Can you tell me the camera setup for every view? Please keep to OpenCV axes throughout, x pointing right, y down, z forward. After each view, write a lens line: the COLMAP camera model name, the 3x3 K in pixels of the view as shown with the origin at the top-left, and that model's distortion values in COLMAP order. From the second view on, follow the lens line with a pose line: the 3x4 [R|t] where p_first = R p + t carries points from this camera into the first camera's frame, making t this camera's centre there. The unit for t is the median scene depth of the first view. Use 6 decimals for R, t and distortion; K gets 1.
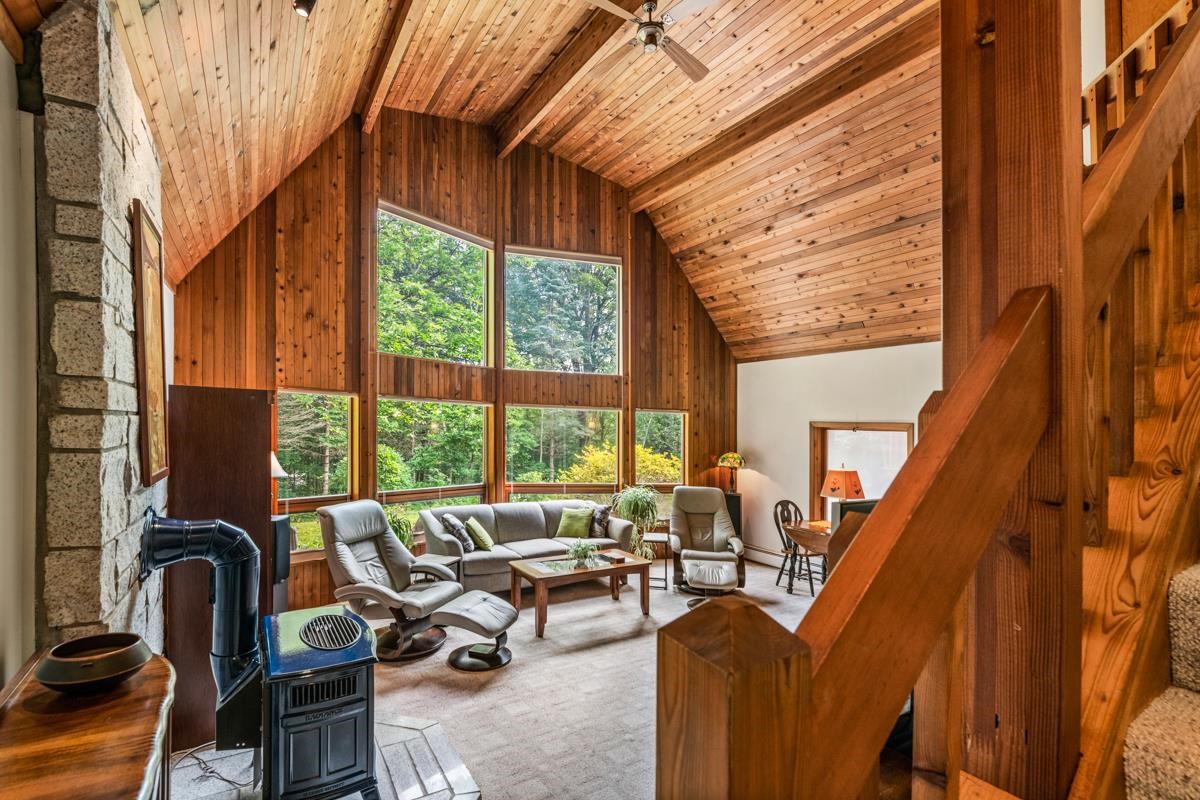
lens RADIAL K [[461.6, 0, 598.1], [0, 461.6, 425.5], [0, 0, 1]] dist [0.000119, -0.000113]
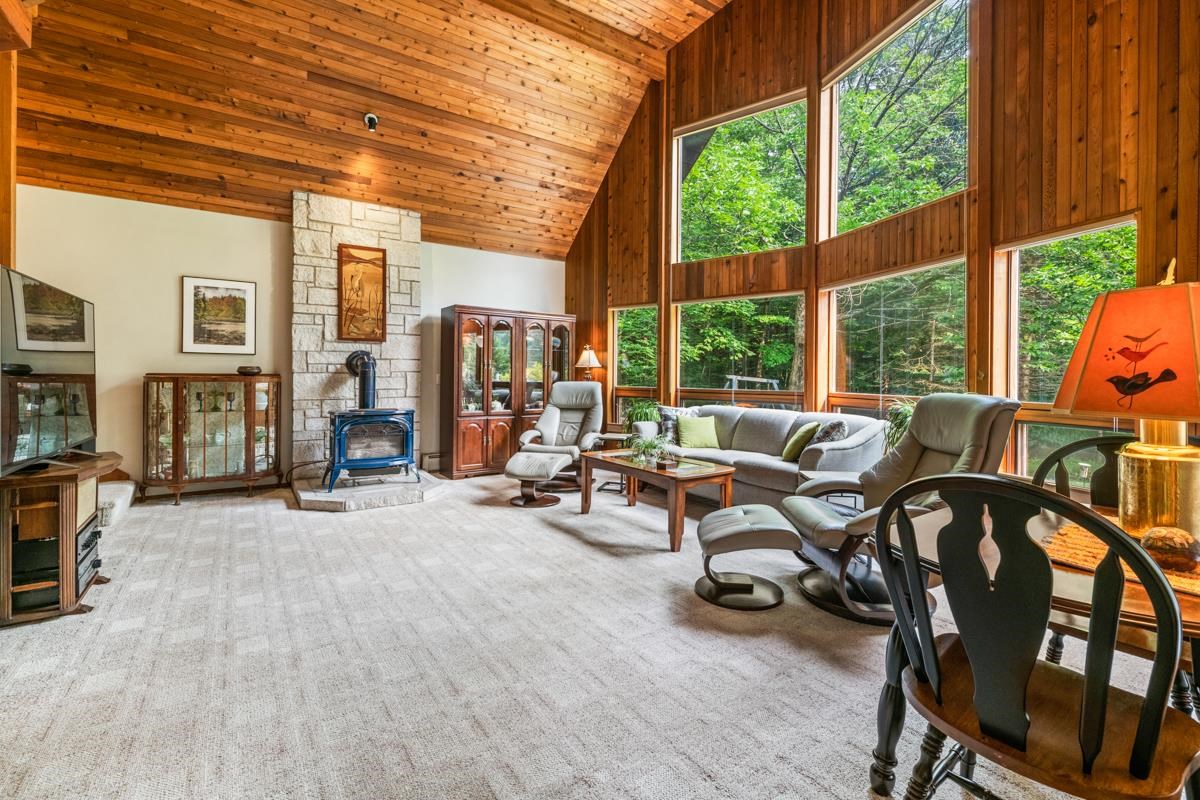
lens RADIAL K [[517.0, 0, 606.1], [0, 517.0, 373.4], [0, 0, 1]] dist [0.000851, -0.000919]
pose [[0.094554, -0.018907, -0.995340, 0.670988], [0.024616, 0.999558, -0.016648, 0.111369], [0.995215, -0.022927, 0.094977, 0.623617]]
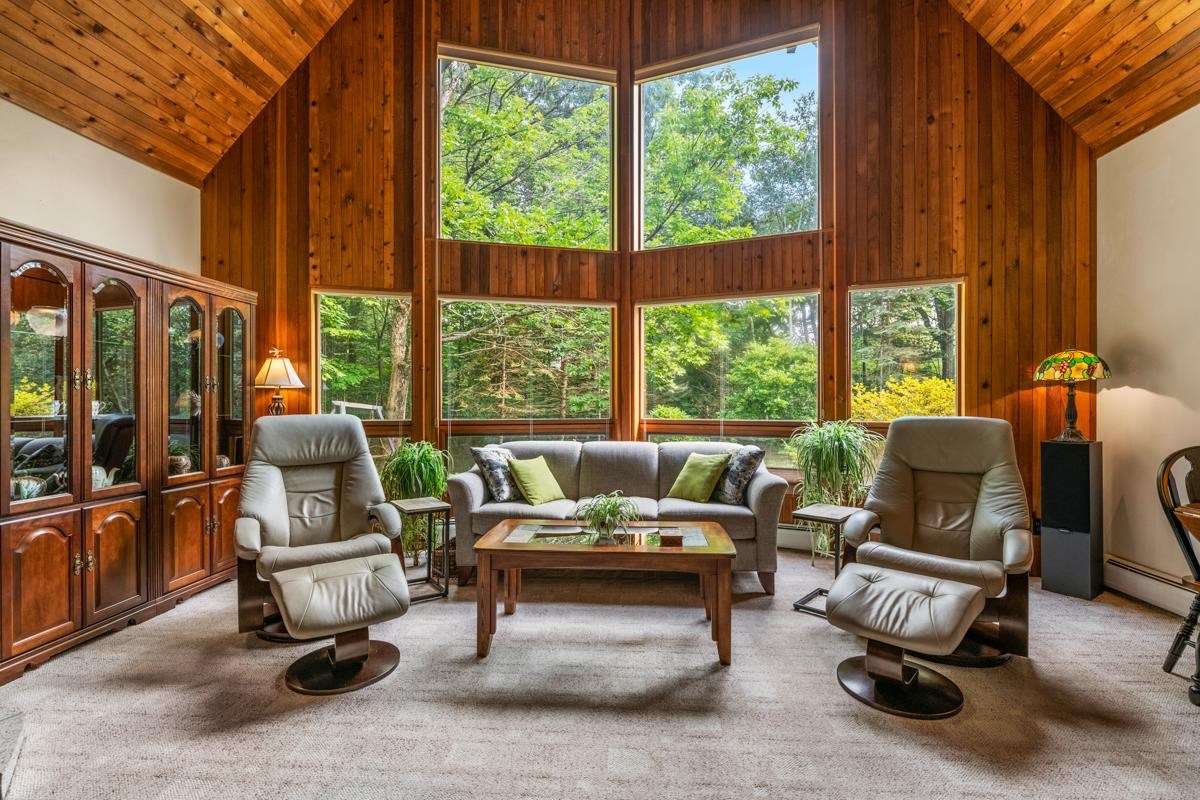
lens RADIAL K [[529.9, 0, 609.3], [0, 529.9, 401.9], [0, 0, 1]] dist [-0.002093, -0.002952]
pose [[0.834708, -0.017037, -0.550429, 0.218161], [0.031795, 0.999345, 0.017285, 0.095544], [0.549774, -0.031928, 0.834703, 0.358172]]
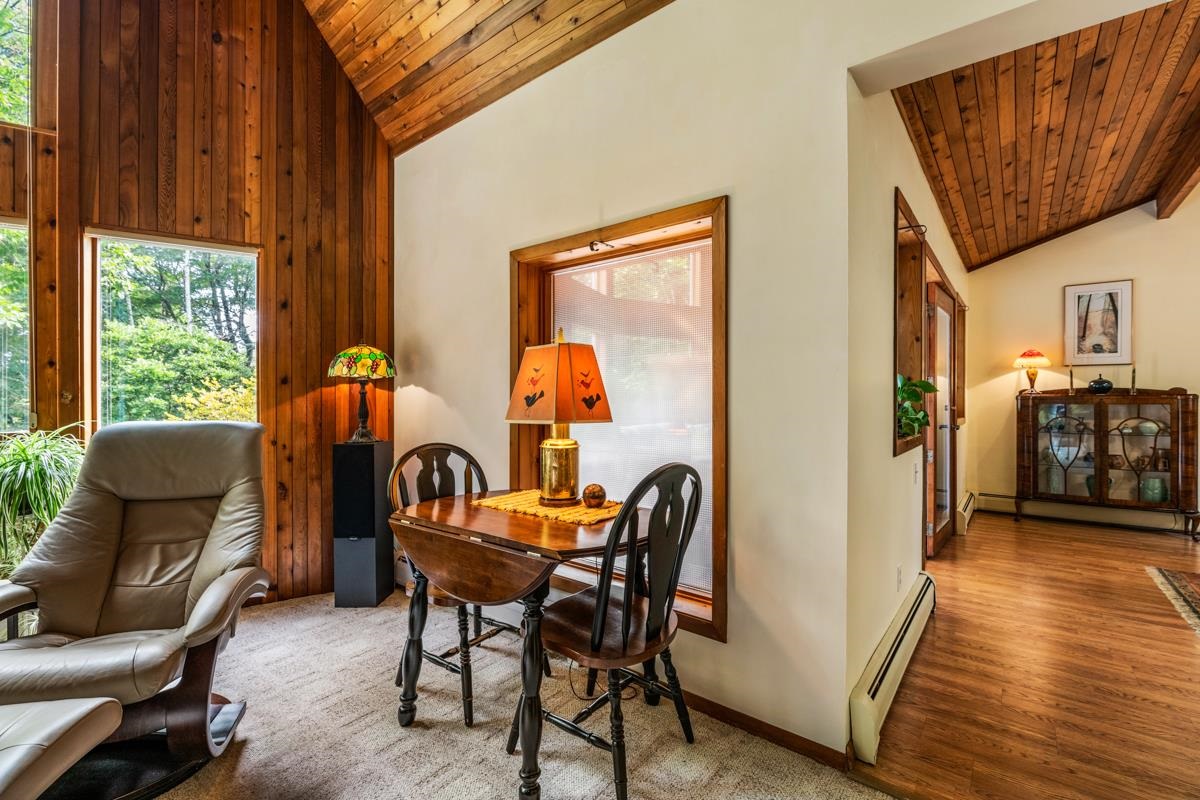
lens RADIAL K [[528.0, 0, 600.0], [0, 528.0, 400.0], [0, 0, 1]] dist [-0.003900, -0.000800]
pose [[0.928034, -0.018747, 0.372024, 0.351631], [0.005885, 0.999346, 0.035680, 0.103611], [-0.372450, -0.030923, 0.927537, 0.525546]]
